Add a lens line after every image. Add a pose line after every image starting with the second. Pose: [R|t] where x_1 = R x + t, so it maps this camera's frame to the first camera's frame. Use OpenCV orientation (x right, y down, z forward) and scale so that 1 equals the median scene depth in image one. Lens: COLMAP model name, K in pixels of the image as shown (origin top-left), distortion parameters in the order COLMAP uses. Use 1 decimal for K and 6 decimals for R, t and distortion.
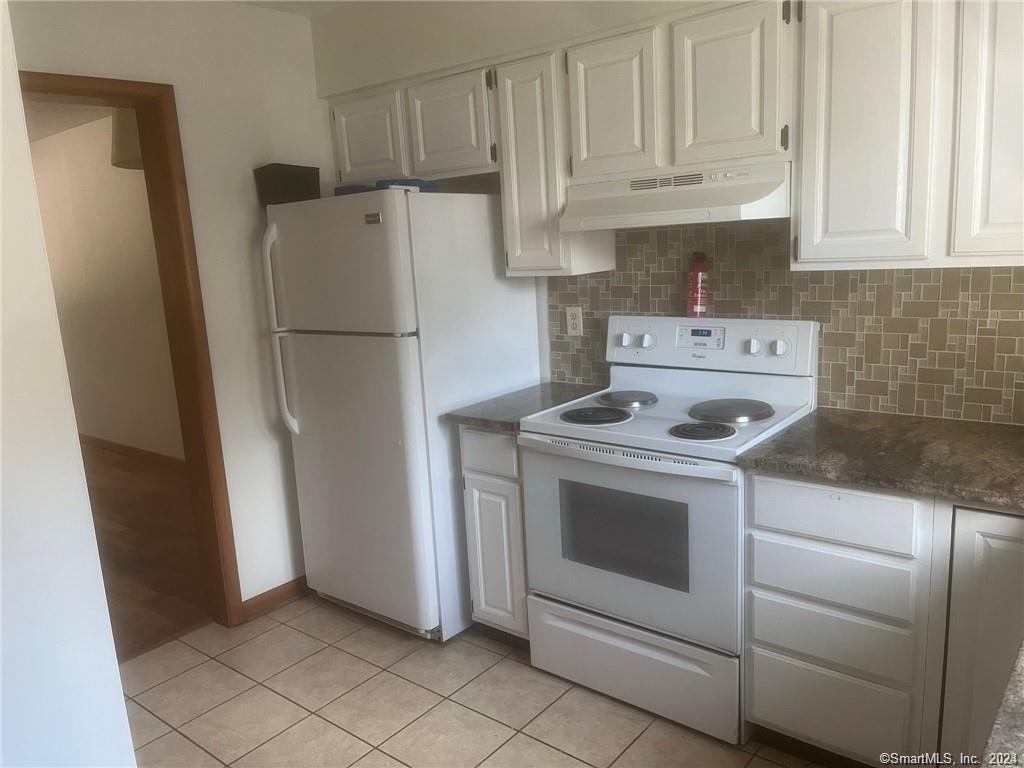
lens RADIAL K [[783.6, 0, 512.1], [0, 783.6, 384.3], [0, 0, 1]] dist [0.065802, -0.083017]
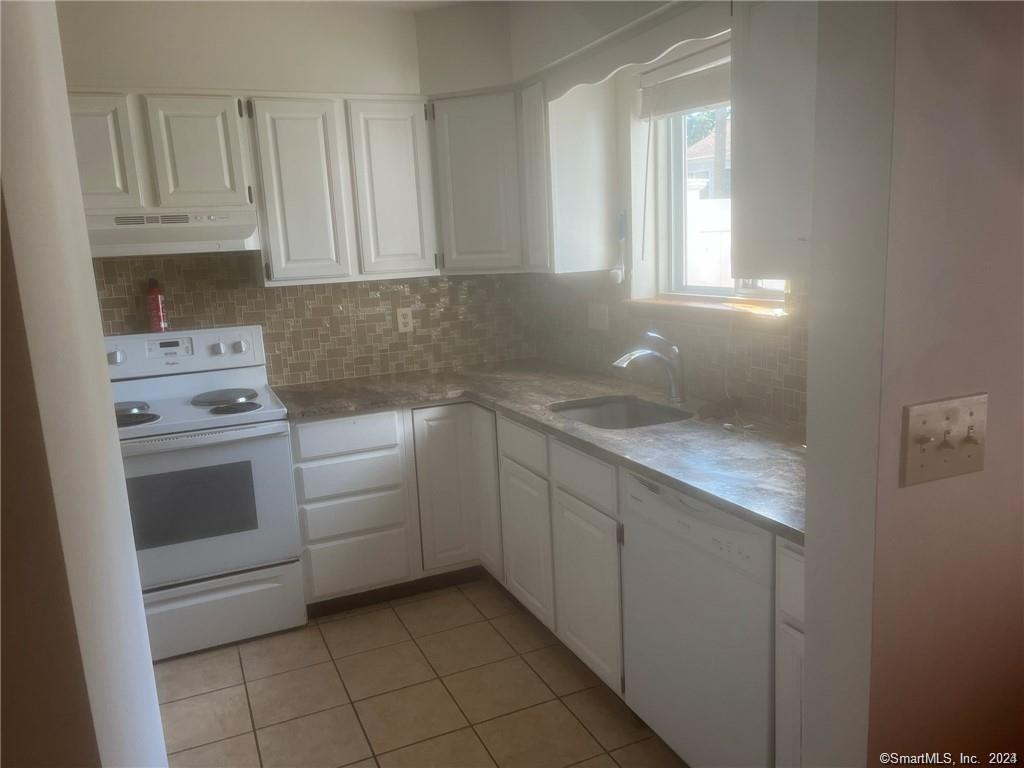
lens RADIAL K [[783.6, 0, 516.8], [0, 783.6, 384.2], [0, 0, 1]] dist [0.065802, -0.083017]
pose [[0.433869, -0.126546, 0.892045, -0.704385], [0.192499, 0.980245, 0.045432, 0.048267], [-0.880172, 0.152006, 0.449658, -0.013812]]
